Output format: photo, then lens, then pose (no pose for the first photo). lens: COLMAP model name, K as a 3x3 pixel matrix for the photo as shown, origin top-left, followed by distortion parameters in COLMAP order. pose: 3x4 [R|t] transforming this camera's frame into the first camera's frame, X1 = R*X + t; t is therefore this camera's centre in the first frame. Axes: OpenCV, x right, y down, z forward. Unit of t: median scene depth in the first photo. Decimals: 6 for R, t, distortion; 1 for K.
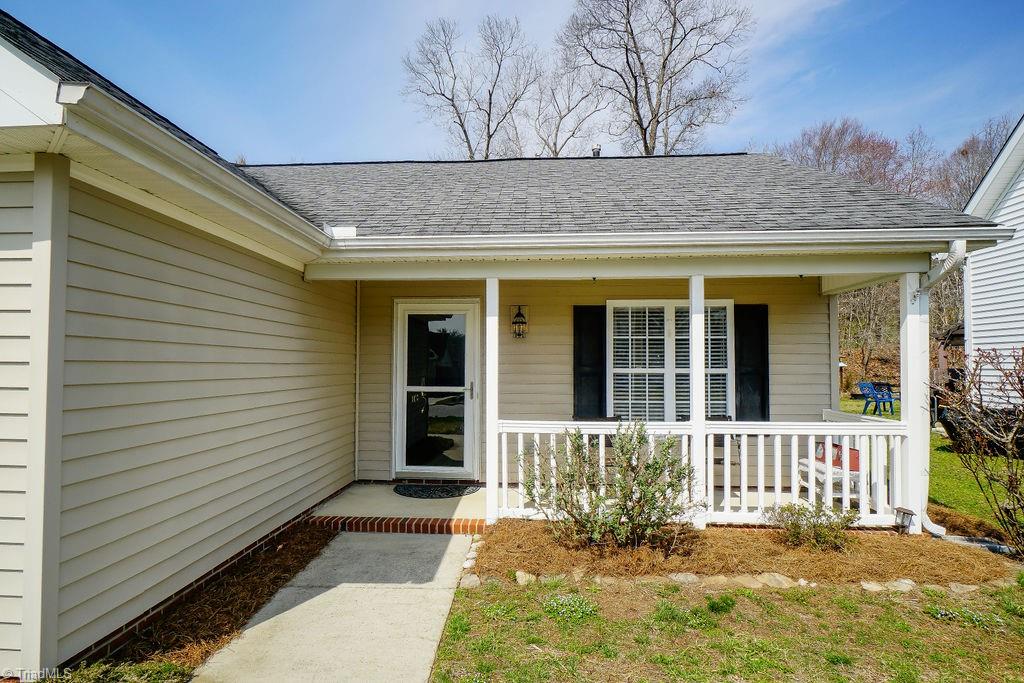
lens RADIAL K [[536.7, 0, 512.0], [0, 536.7, 341.5], [0, 0, 1]] dist [0.001649, 0.000281]
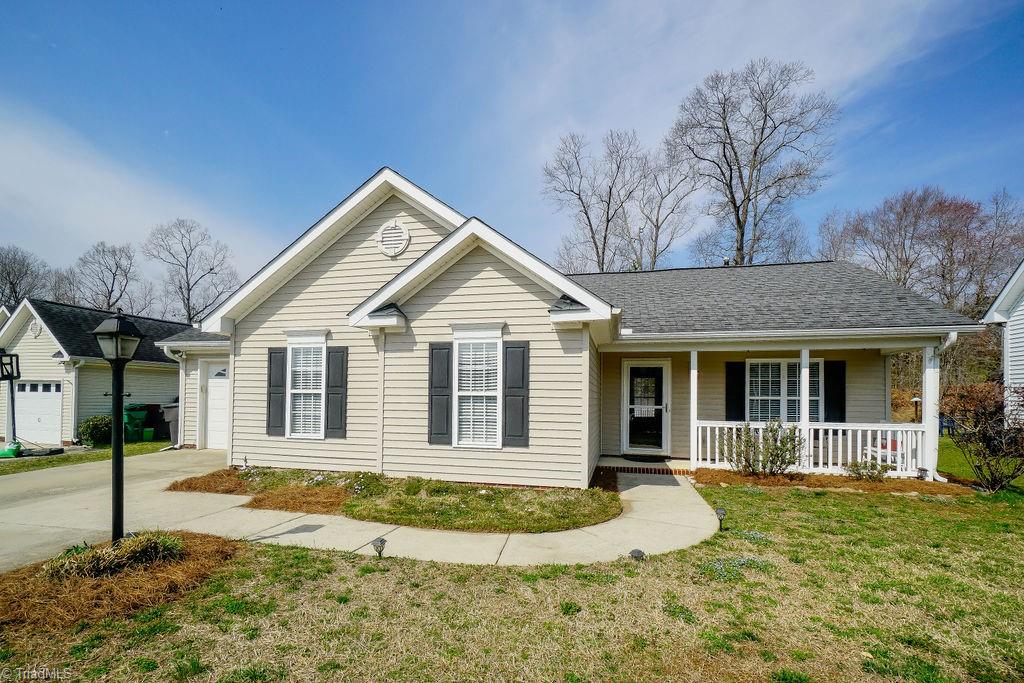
lens RADIAL K [[452.5, 0, 516.0], [0, 452.5, 384.9], [0, 0, 1]] dist [0.009340, 0.000371]
pose [[0.982520, 0.004423, -0.186104, -0.306262], [-0.001851, 0.999900, 0.013992, -0.009109], [0.186148, -0.013403, 0.982430, -0.664537]]
